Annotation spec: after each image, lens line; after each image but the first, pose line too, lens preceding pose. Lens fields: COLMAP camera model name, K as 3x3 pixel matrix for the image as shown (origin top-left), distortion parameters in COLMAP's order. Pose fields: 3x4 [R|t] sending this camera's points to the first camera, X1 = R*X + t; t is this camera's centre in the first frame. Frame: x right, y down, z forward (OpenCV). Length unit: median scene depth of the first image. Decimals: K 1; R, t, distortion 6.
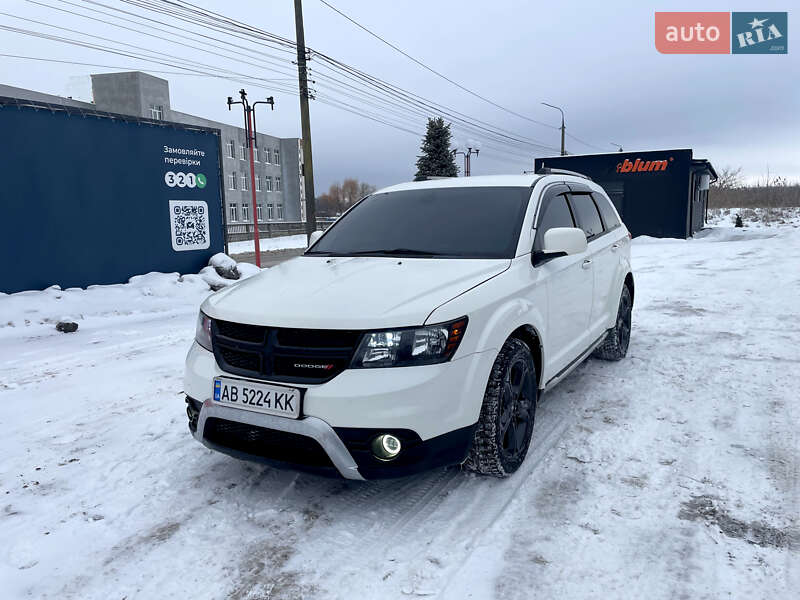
lens RADIAL K [[604.0, 0, 396.2], [0, 604.0, 295.5], [0, 0, 1]] dist [0.086607, -0.109380]
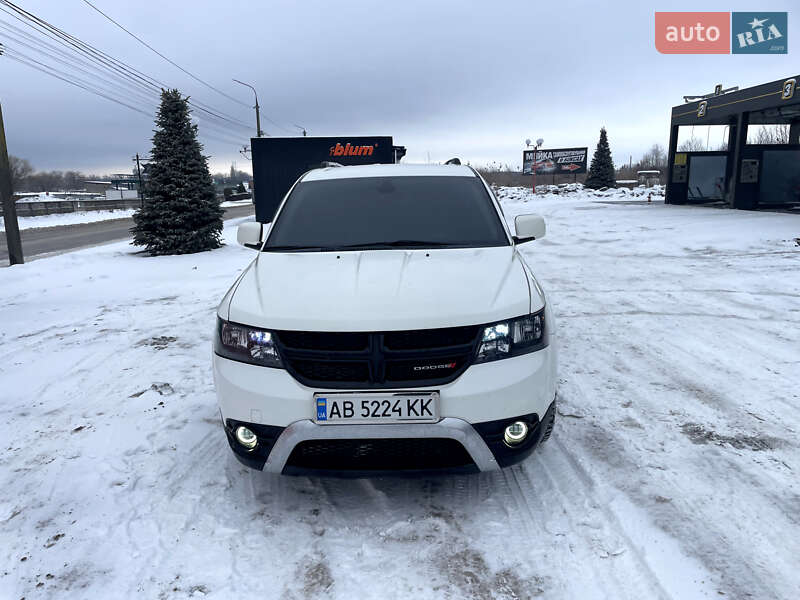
lens RADIAL K [[603.9, 0, 391.6], [0, 603.9, 303.0], [0, 0, 1]] dist [0.089855, -0.112334]
pose [[0.875105, -0.090515, 0.475393, -0.527067], [0.068903, 0.995649, 0.062736, -0.040925], [-0.479003, -0.022144, 0.877534, 0.150044]]
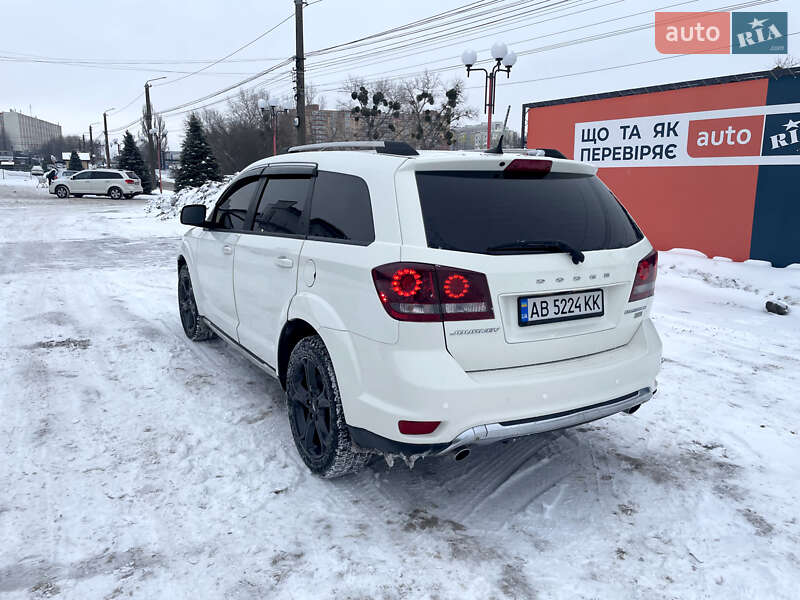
lens RADIAL K [[606.8, 0, 399.4], [0, 606.8, 287.0], [0, 0, 1]] dist [0.088368, -0.120864]
pose [[-0.480249, 0.168254, -0.860843, 1.333818], [-0.123157, 0.958772, 0.256101, -0.359234], [0.868443, 0.229012, -0.439728, 2.165422]]
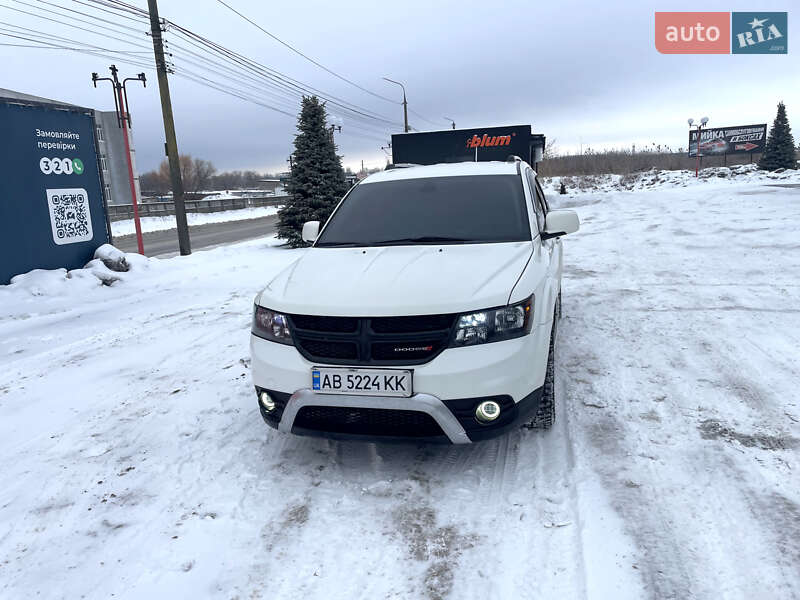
lens RADIAL K [[604.4, 0, 391.8], [0, 604.4, 295.6], [0, 0, 1]] dist [0.091777, -0.117585]
pose [[0.966676, -0.076336, 0.244359, -0.356780], [0.066228, 0.996584, 0.049331, -0.031097], [-0.247290, -0.031504, 0.968429, -0.051159]]
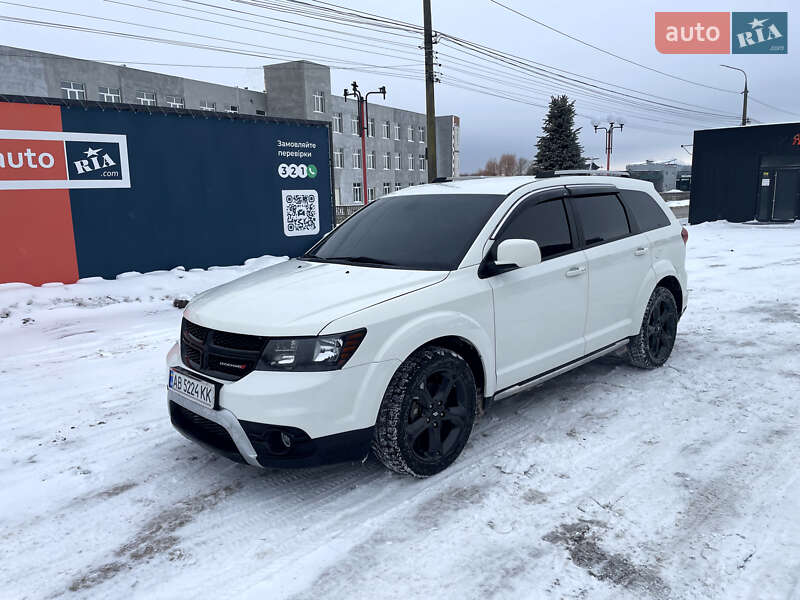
lens RADIAL K [[604.4, 0, 391.8], [0, 604.4, 295.6], [0, 0, 1]] dist [0.091777, -0.117585]
pose [[0.963762, 0.039140, -0.263877, 0.370256], [-0.028850, 0.998669, 0.042759, -0.060061], [0.265200, -0.033596, 0.963608, -0.026279]]
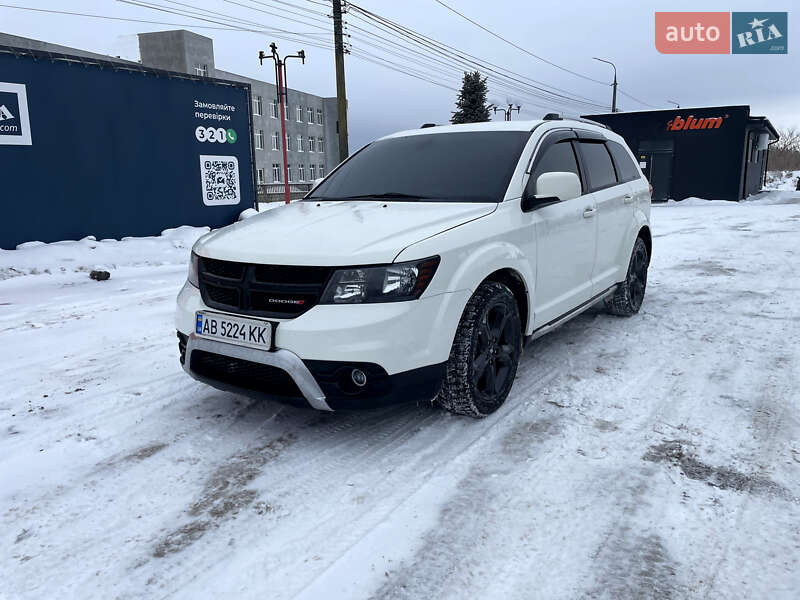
lens RADIAL K [[604.4, 0, 391.8], [0, 604.4, 295.6], [0, 0, 1]] dist [0.091777, -0.117585]
pose [[0.996792, 0.021204, -0.077182, 0.097683], [-0.016515, 0.998008, 0.060892, 0.033519], [0.078319, -0.059422, 0.995156, -0.007074]]
